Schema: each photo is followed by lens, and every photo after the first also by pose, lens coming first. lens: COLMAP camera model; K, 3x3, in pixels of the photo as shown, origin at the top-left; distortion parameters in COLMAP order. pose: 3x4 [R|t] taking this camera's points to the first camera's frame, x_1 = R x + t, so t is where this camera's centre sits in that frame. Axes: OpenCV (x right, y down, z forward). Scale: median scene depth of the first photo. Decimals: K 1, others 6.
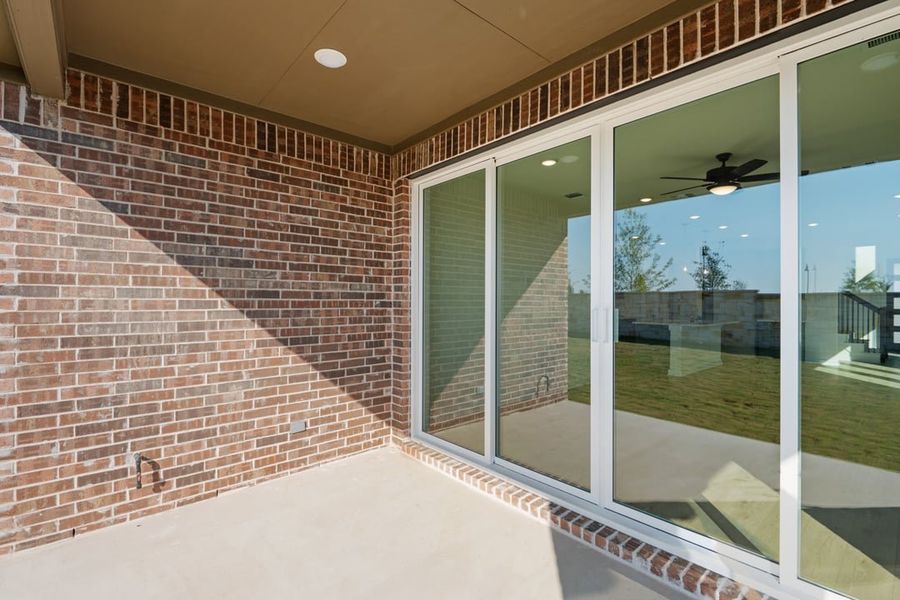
lens RADIAL K [[410.5, 0, 446.8], [0, 410.5, 301.5], [0, 0, 1]] dist [0.004683, -0.004136]
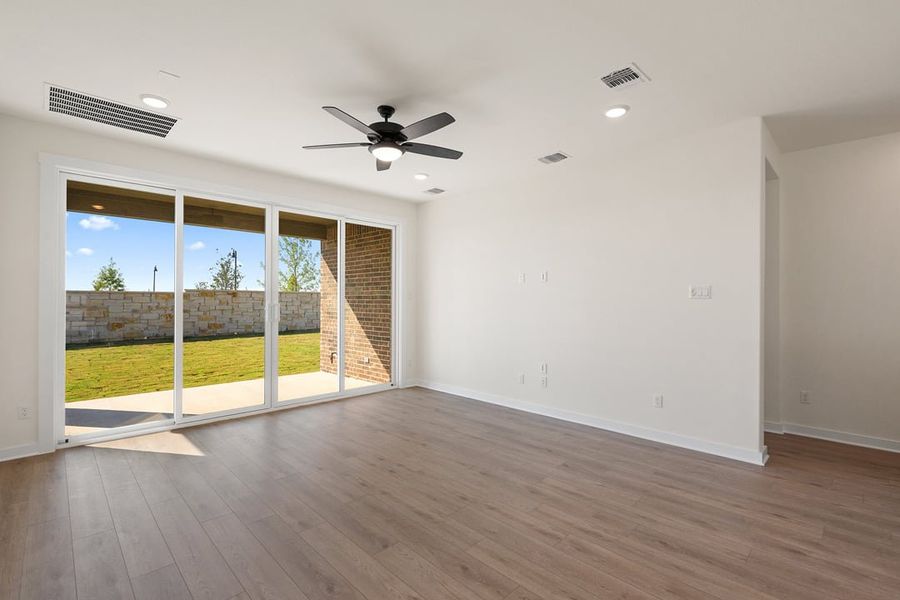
lens RADIAL K [[410.5, 0, 446.5], [0, 410.5, 294.6], [0, 0, 1]] dist [0.004683, -0.004136]
pose [[0.049206, -0.013161, -0.998702, 1.695696], [0.003085, 0.999910, -0.013024, -0.001697], [0.998784, -0.002440, 0.049242, 1.250971]]
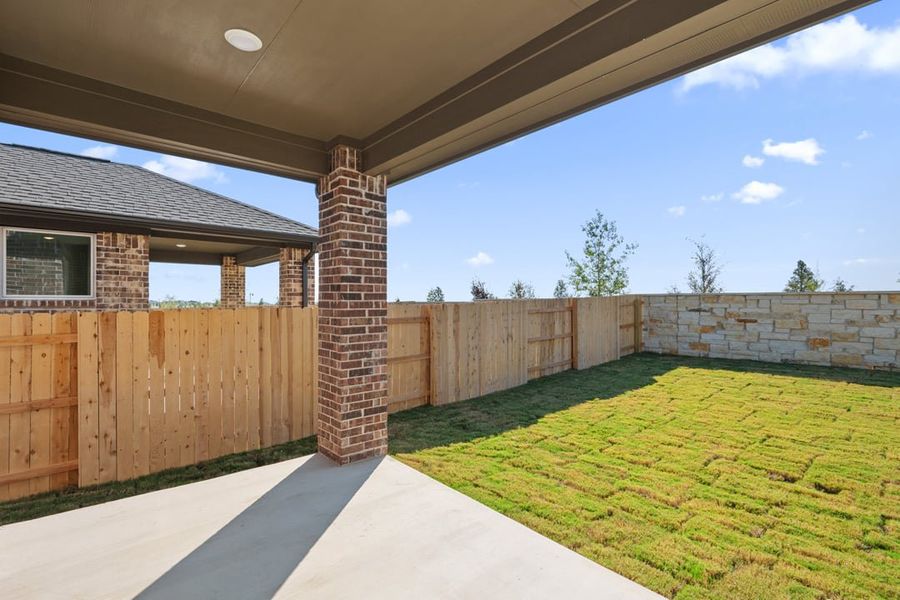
lens RADIAL K [[410.5, 0, 452.4], [0, 410.5, 303.2], [0, 0, 1]] dist [0.004683, -0.004136]
pose [[-0.999982, 0.000290, -0.006056, -0.191062], [0.000320, 0.999987, -0.004997, -0.009696], [0.006055, -0.004999, -0.999969, 0.900231]]
